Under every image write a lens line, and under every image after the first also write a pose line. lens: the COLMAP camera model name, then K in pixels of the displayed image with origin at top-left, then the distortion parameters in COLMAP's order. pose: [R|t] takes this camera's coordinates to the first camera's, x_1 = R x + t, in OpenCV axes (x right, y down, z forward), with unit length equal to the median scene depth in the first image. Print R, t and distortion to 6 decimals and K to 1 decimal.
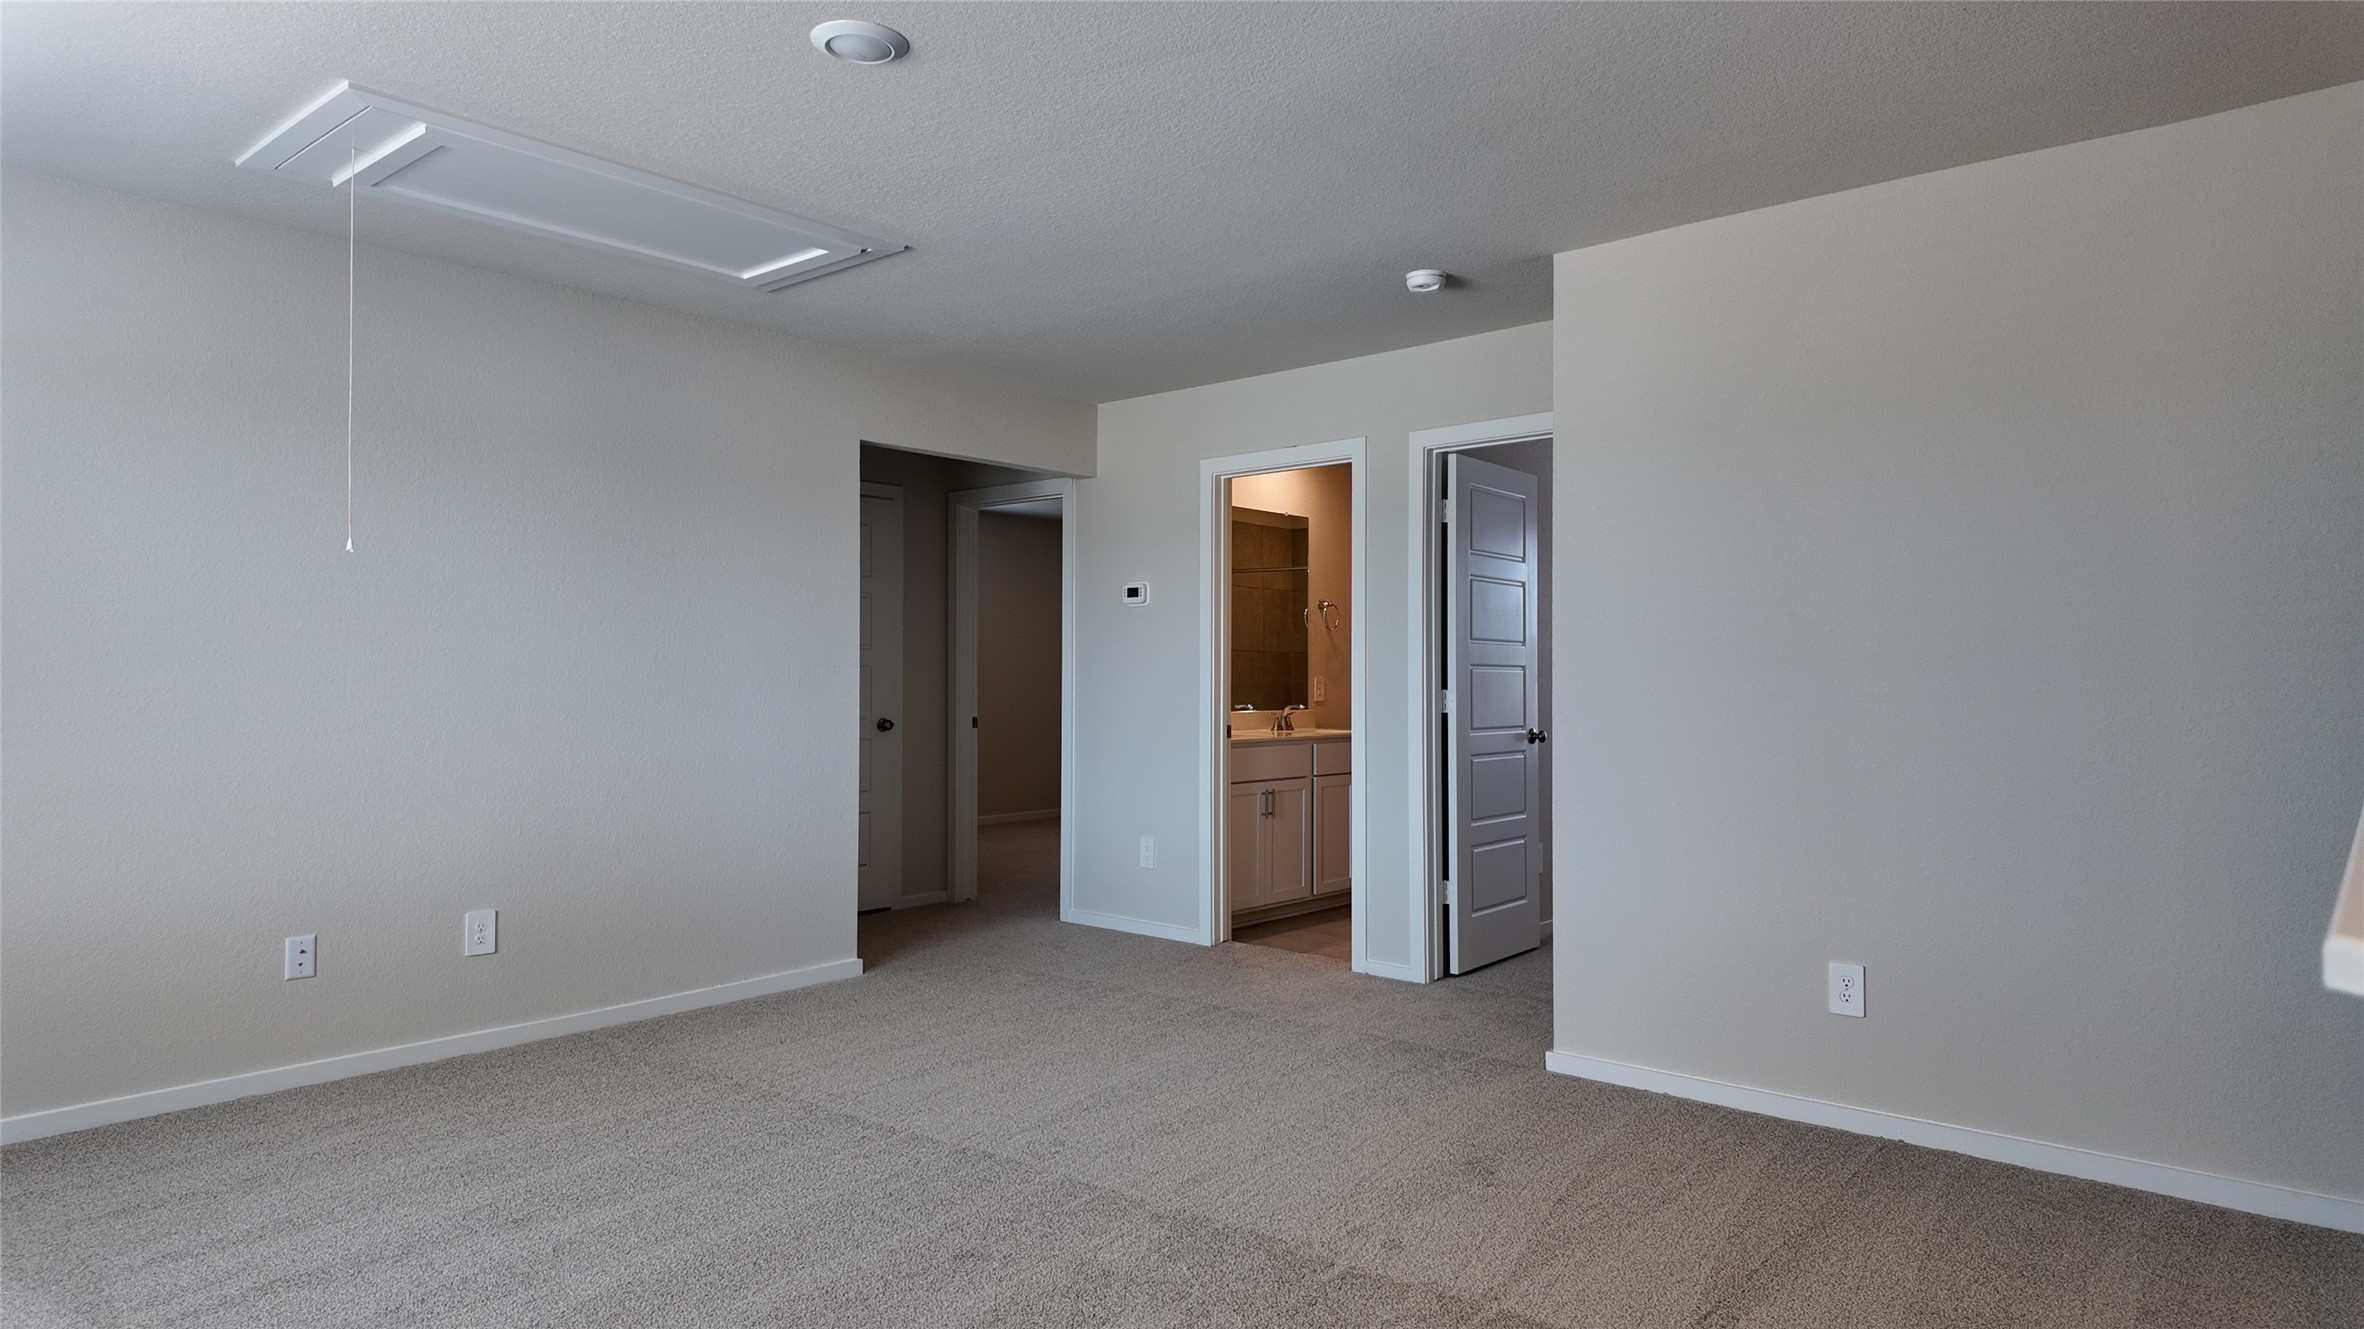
lens RADIAL K [[1376.5, 0, 1195.0], [0, 1376.5, 672.4], [0, 0, 1]] dist [0.029599, -0.025194]
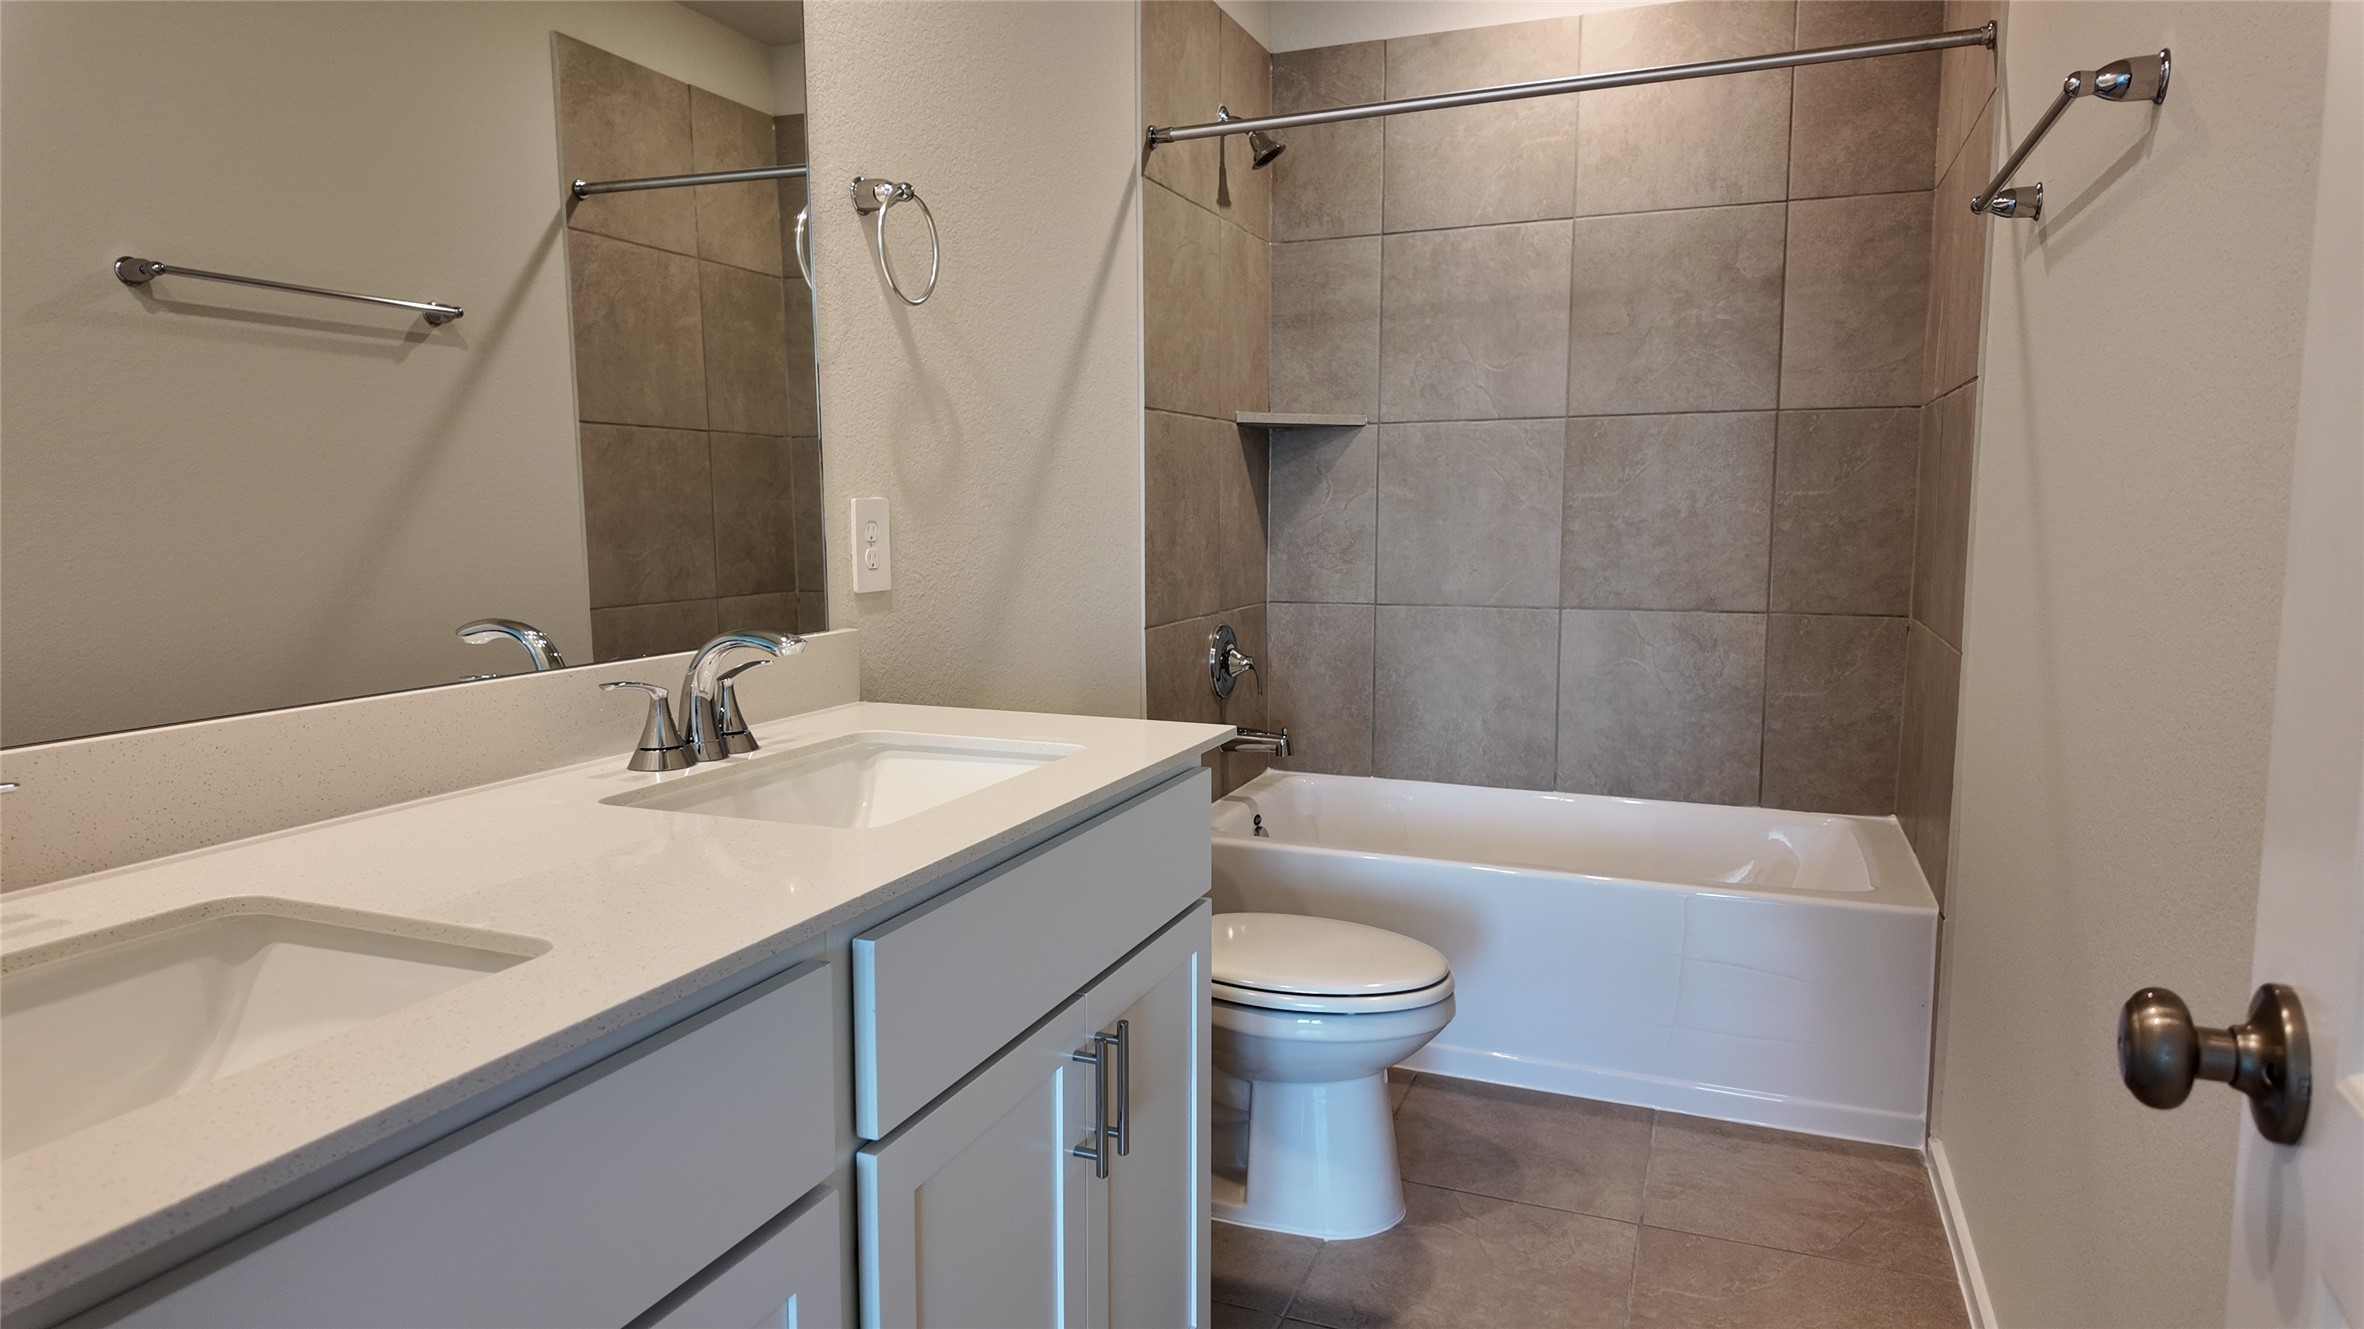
lens RADIAL K [[1376.5, 0, 1195.0], [0, 1376.5, 672.4], [0, 0, 1]] dist [0.029599, -0.025194]
pose [[0.946762, -0.044947, 0.318783, 0.065473], [0.006371, 0.992628, 0.121033, 0.004993], [-0.321873, -0.112559, 0.940068, 0.746778]]
